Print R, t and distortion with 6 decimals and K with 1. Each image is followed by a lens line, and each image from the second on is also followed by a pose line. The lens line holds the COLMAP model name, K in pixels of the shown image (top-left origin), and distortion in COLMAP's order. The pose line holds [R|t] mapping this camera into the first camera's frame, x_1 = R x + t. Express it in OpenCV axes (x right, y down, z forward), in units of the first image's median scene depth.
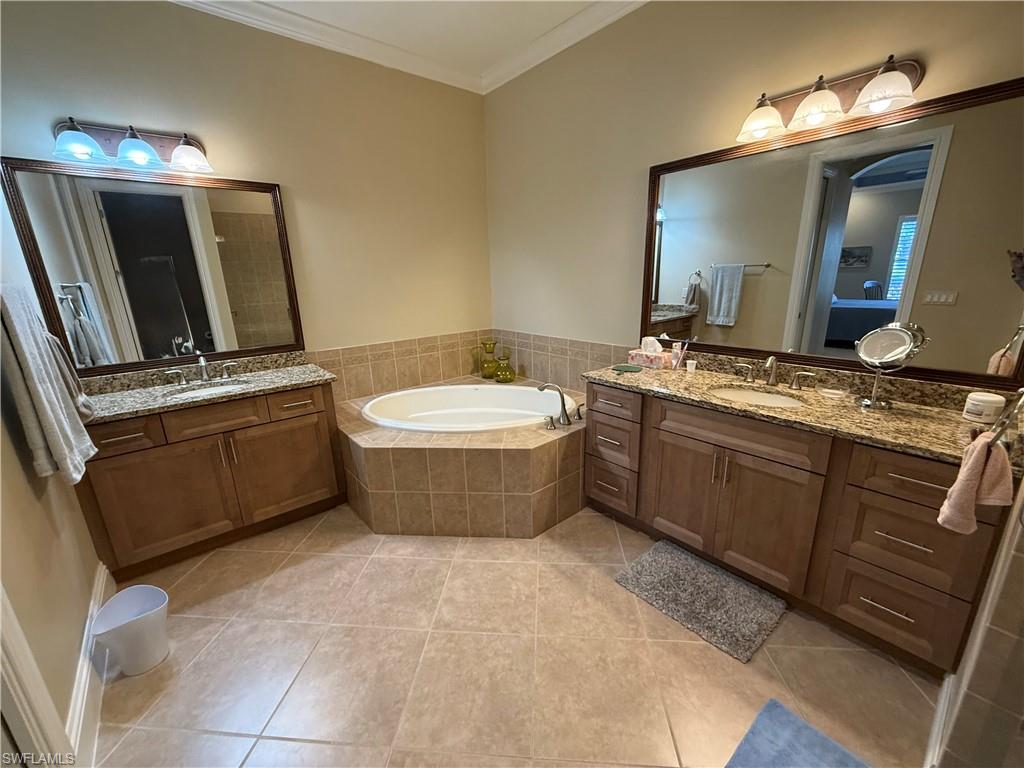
lens RADIAL K [[411.8, 0, 512.0], [0, 411.8, 384.0], [0, 0, 1]] dist [0.002717, 0.000064]
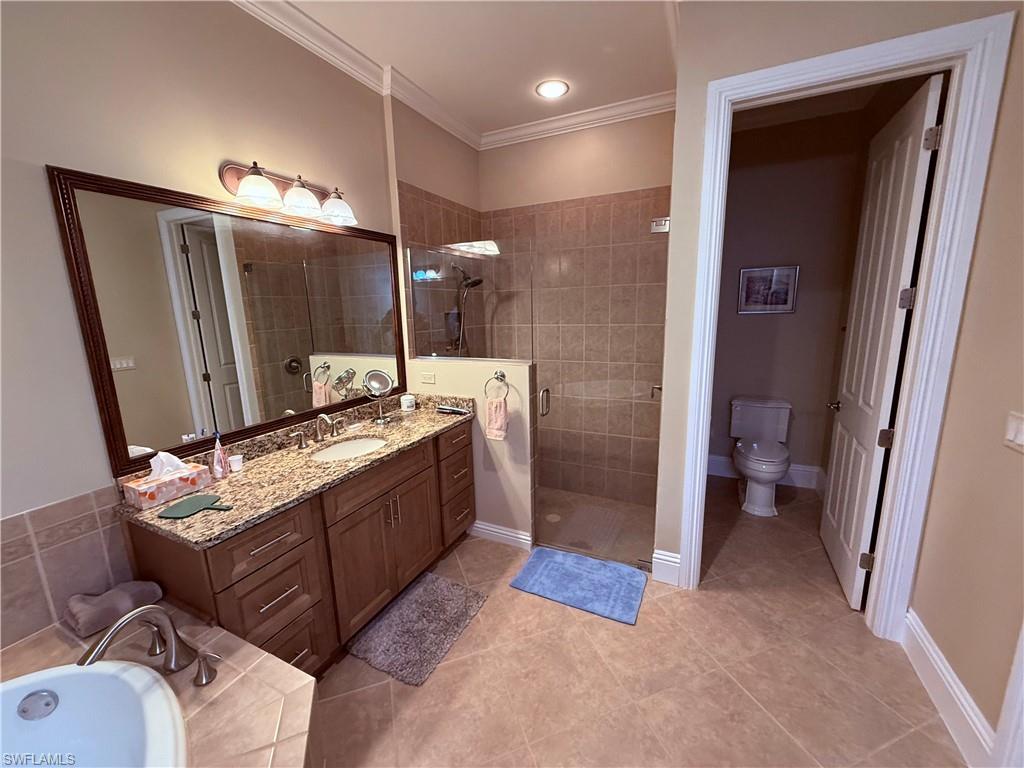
lens RADIAL K [[411.8, 0, 512.0], [0, 411.8, 384.0], [0, 0, 1]] dist [0.002717, 0.000064]
pose [[-0.409031, -0.132662, 0.902826, -0.551983], [0.274220, 0.925777, 0.260272, -0.296100], [-0.870343, 0.354032, -0.342293, 0.950778]]
